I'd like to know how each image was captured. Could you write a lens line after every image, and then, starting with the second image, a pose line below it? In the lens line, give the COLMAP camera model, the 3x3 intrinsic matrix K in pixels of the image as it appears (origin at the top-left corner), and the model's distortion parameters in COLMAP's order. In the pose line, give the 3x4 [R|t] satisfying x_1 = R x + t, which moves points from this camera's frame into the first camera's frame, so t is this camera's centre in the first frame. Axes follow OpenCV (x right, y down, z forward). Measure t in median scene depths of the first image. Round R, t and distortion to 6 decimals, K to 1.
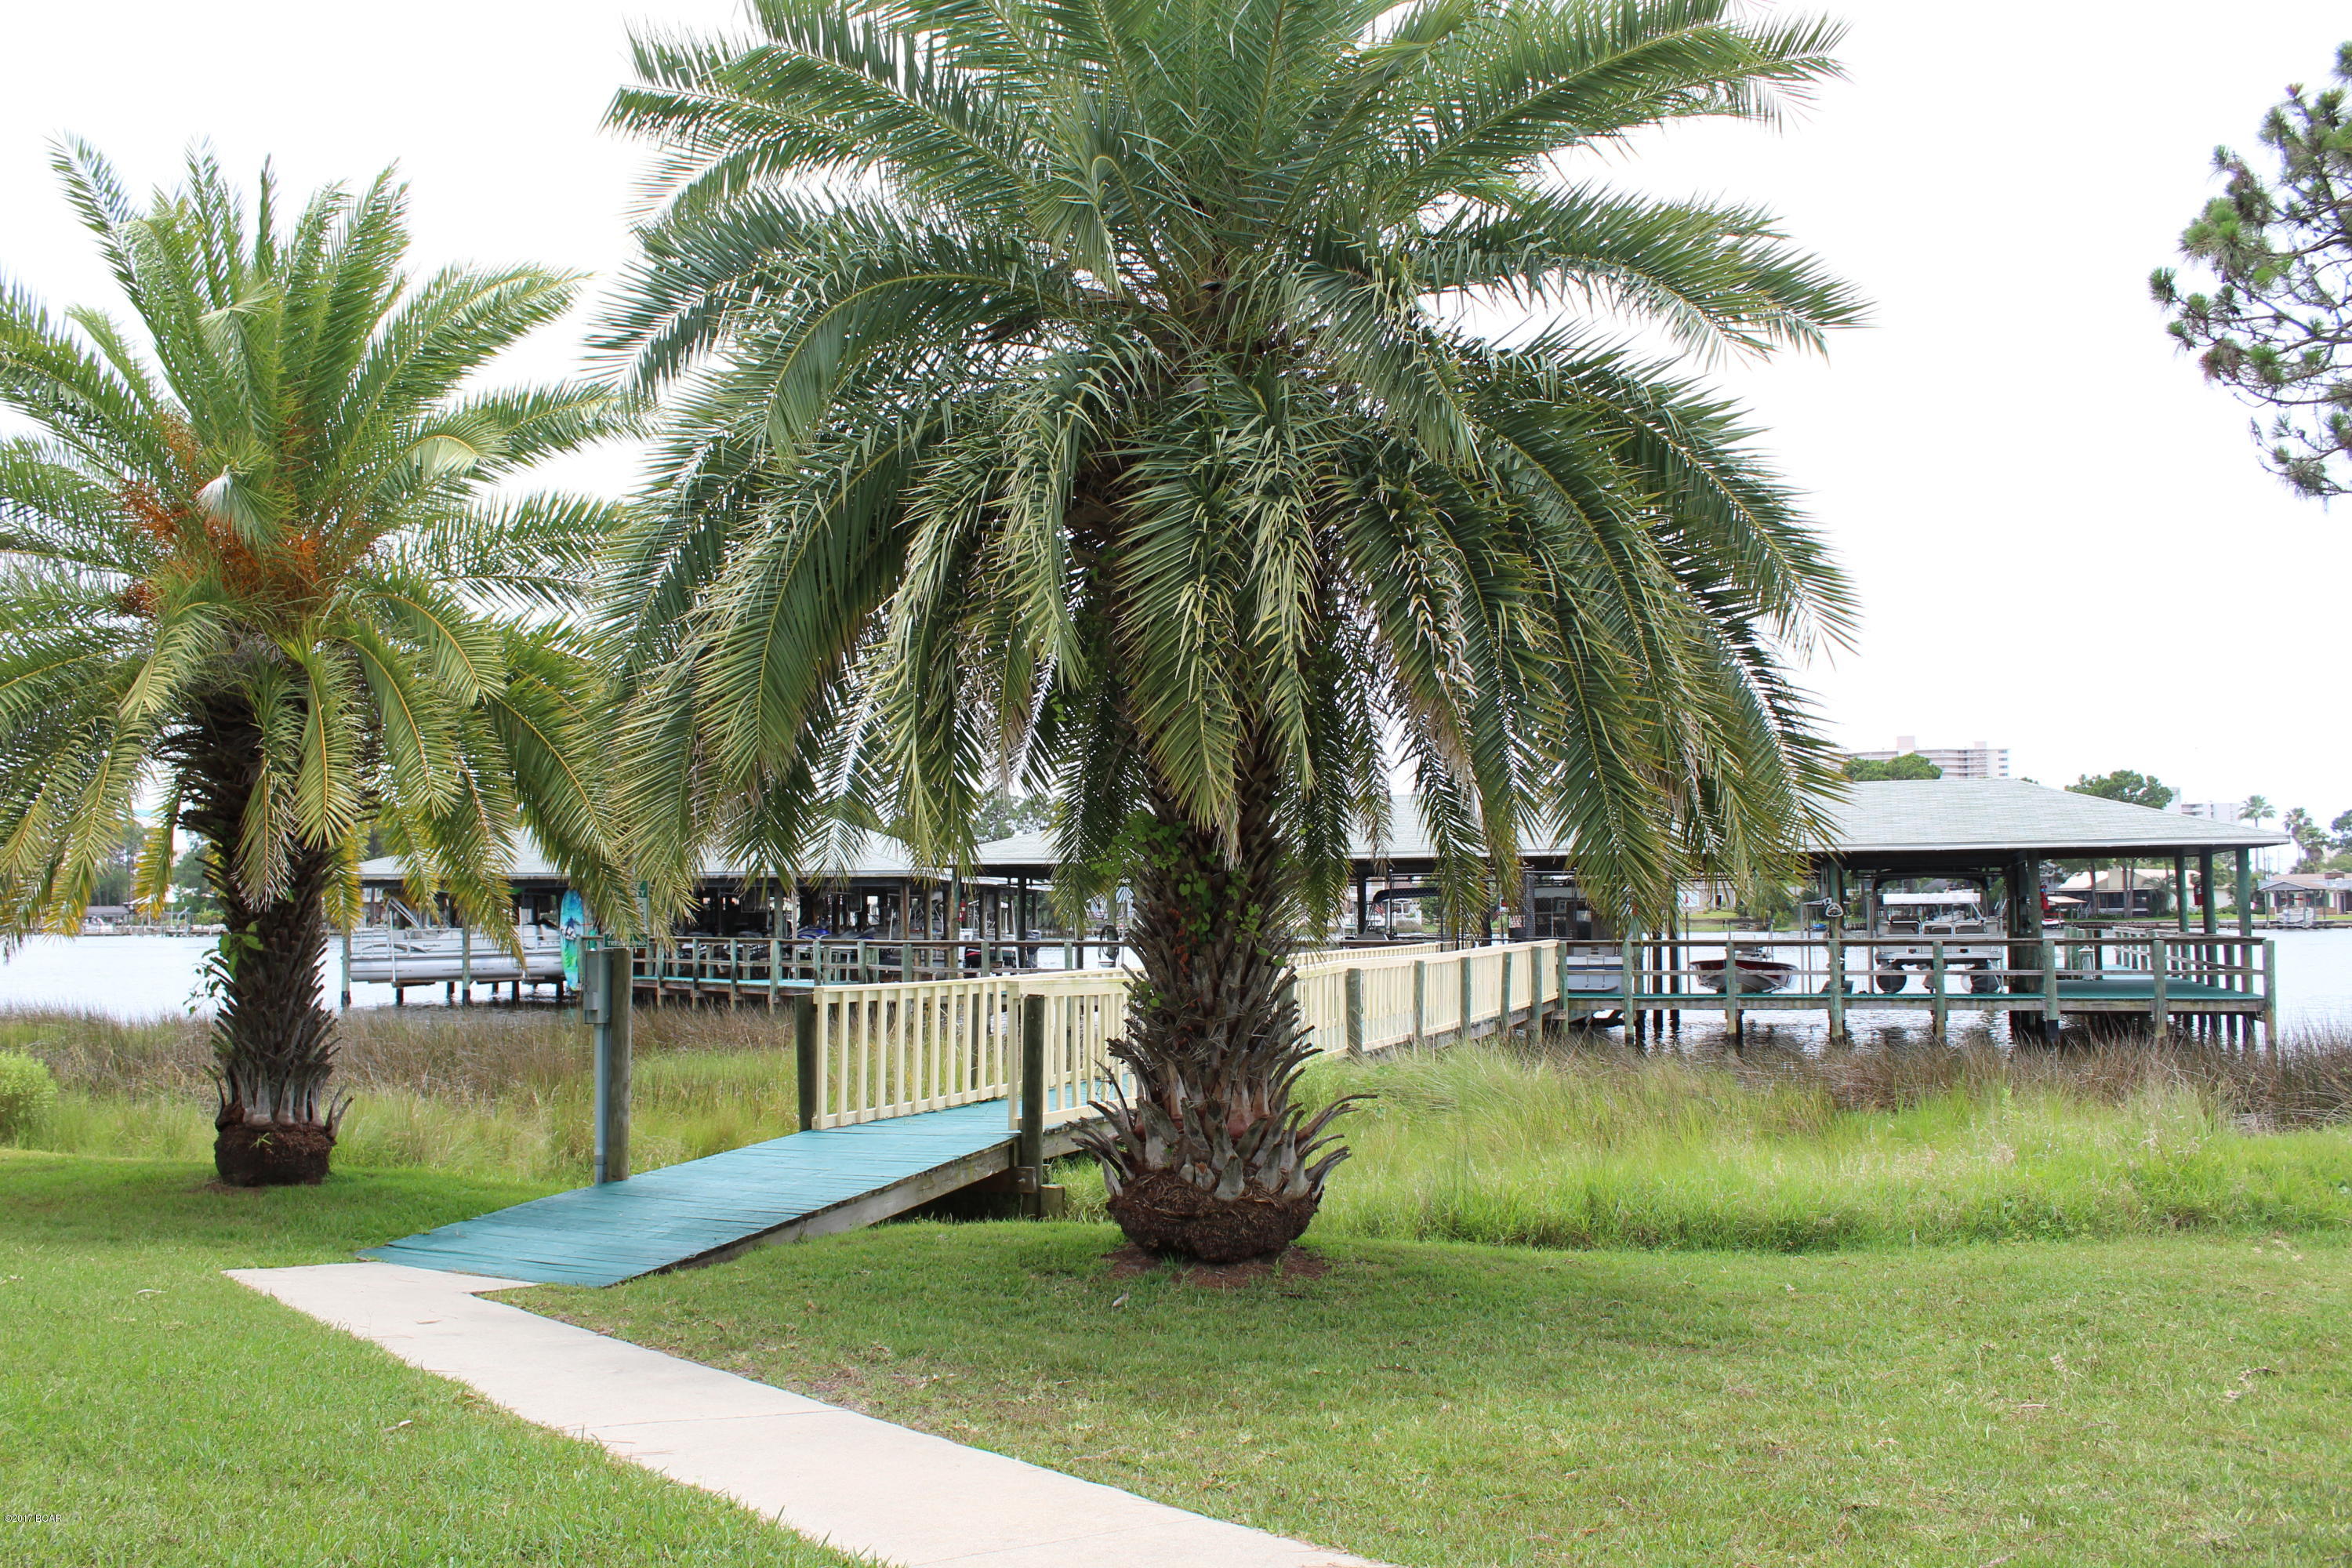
lens RADIAL K [[1935.9, 0, 1182.1], [0, 1935.9, 800.4], [0, 0, 1]] dist [-0.148850, 0.114373]
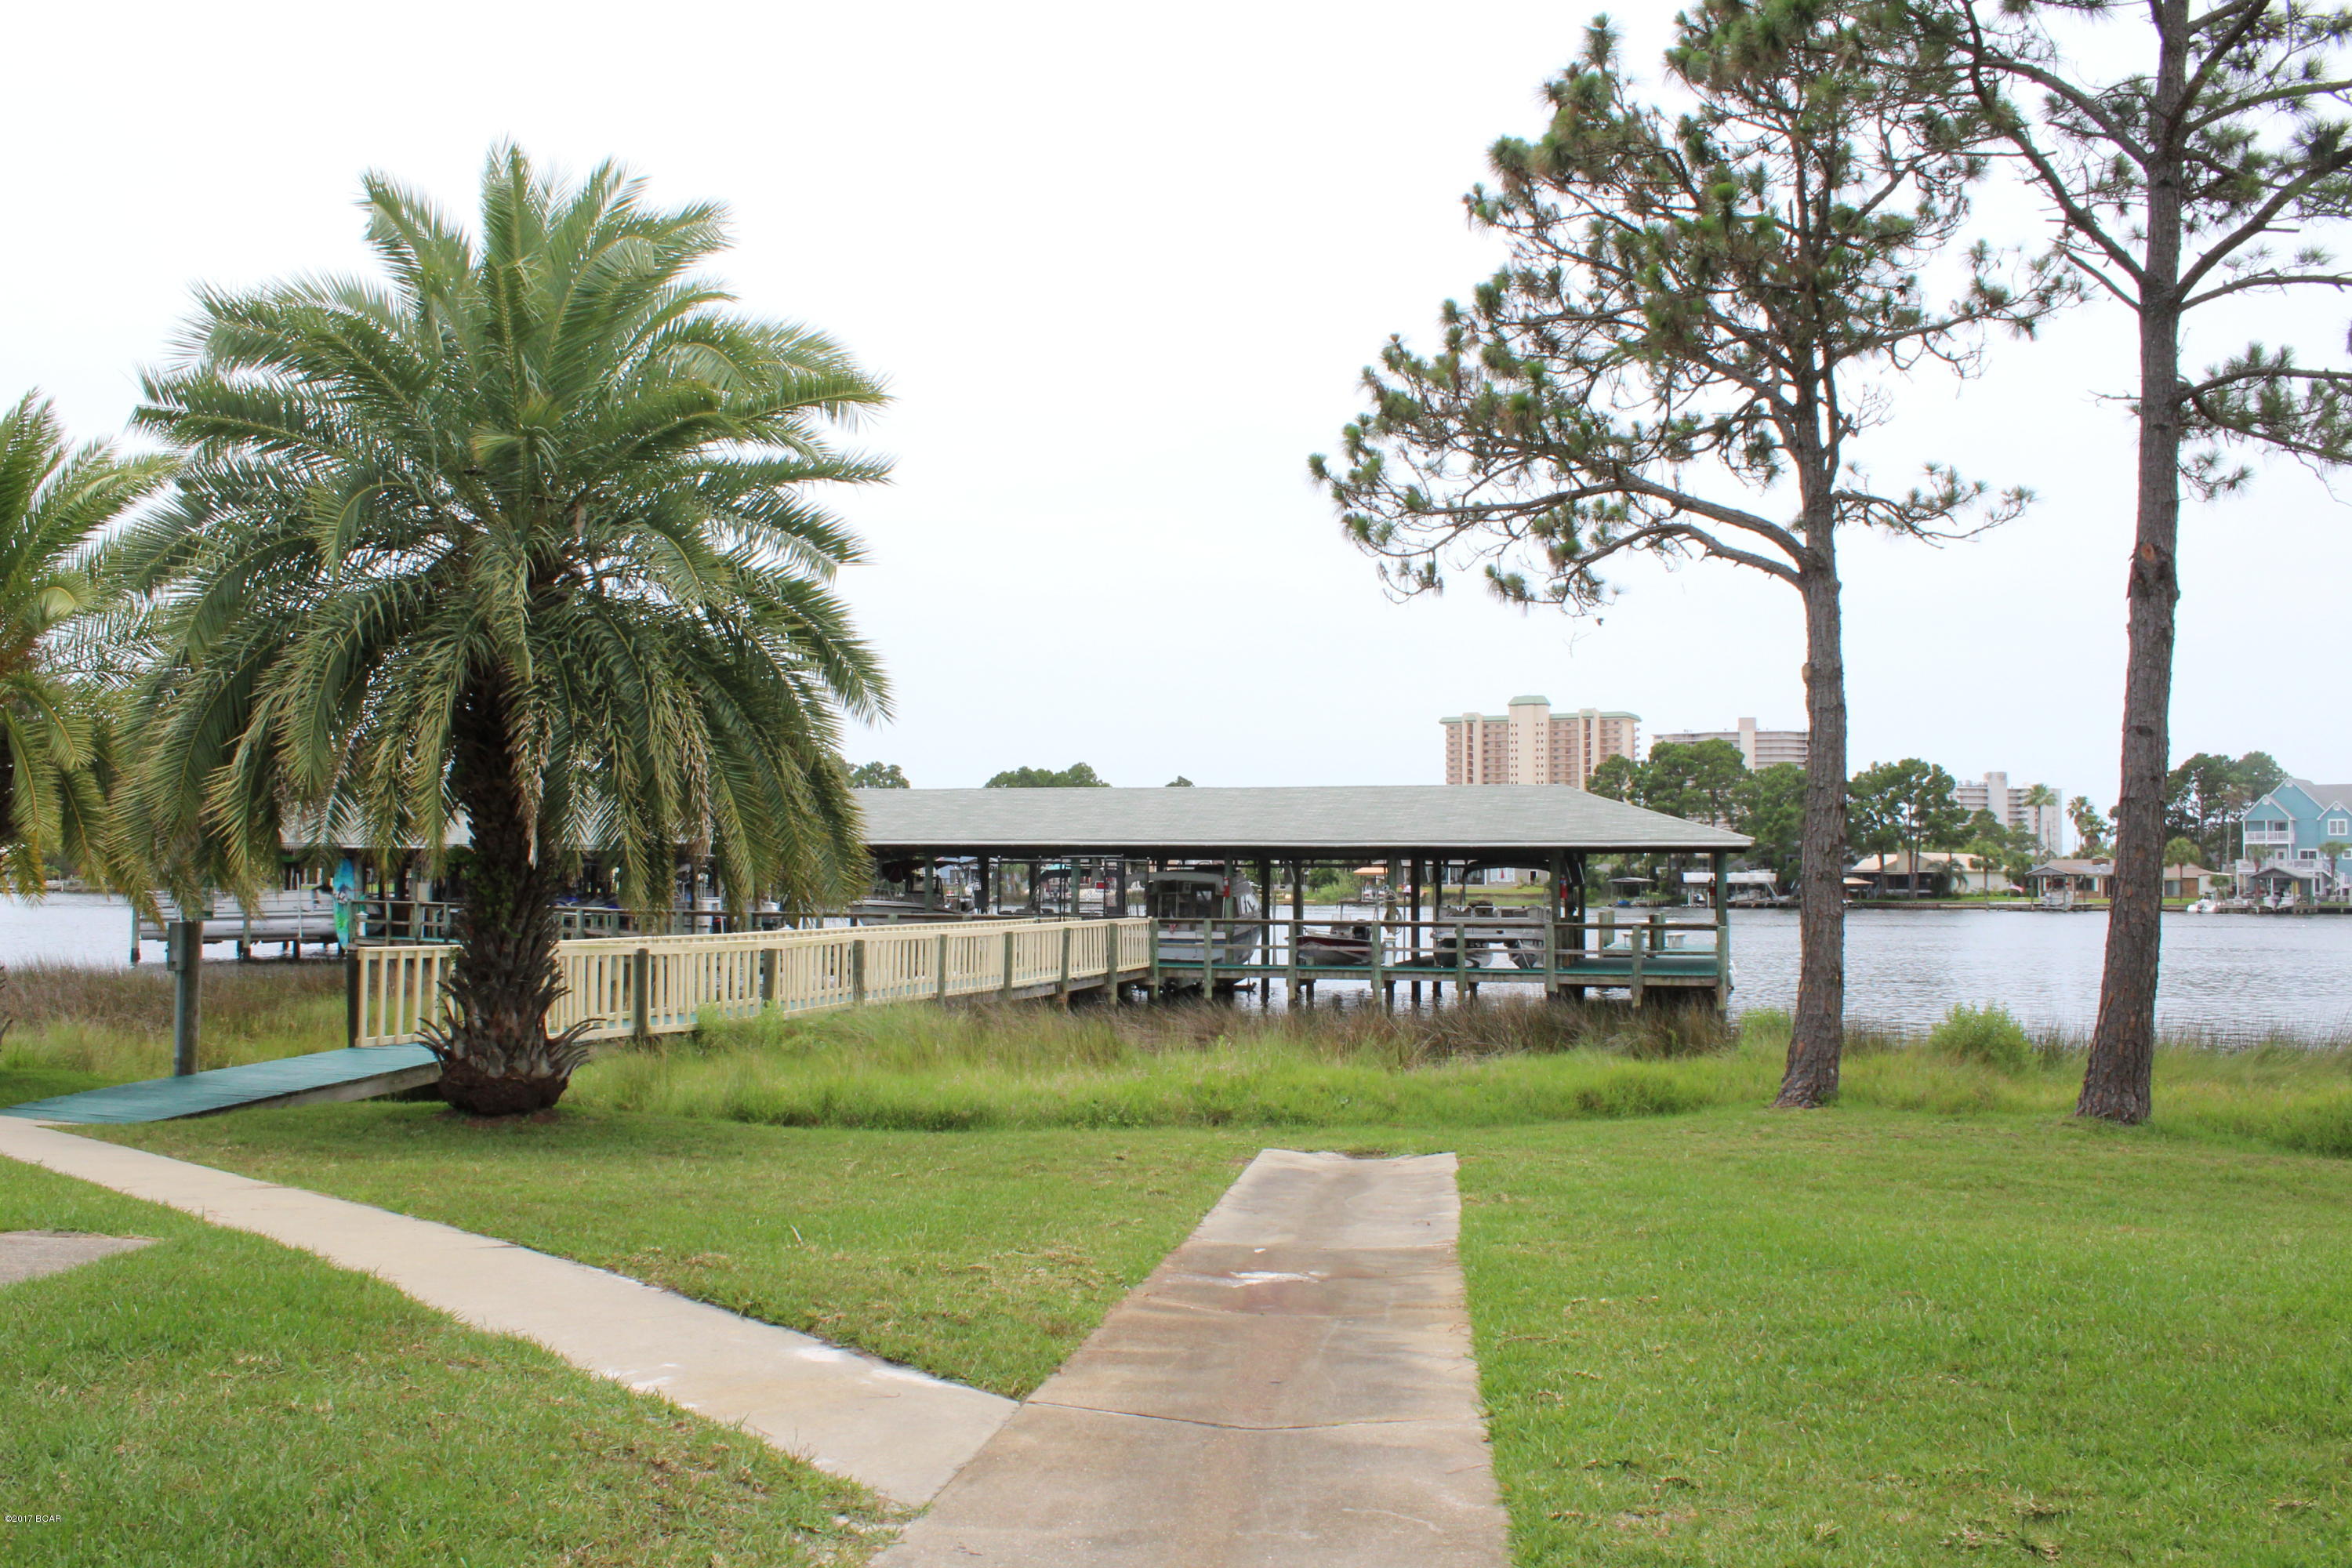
lens RADIAL K [[1935.9, 0, 1184.5], [0, 1935.9, 799.4], [0, 0, 1]] dist [-0.148850, 0.114373]
pose [[0.997516, 0.015339, 0.068756, 0.111001], [-0.016471, 0.999737, 0.015930, -0.015784], [-0.068494, -0.017023, 0.997506, -0.151921]]
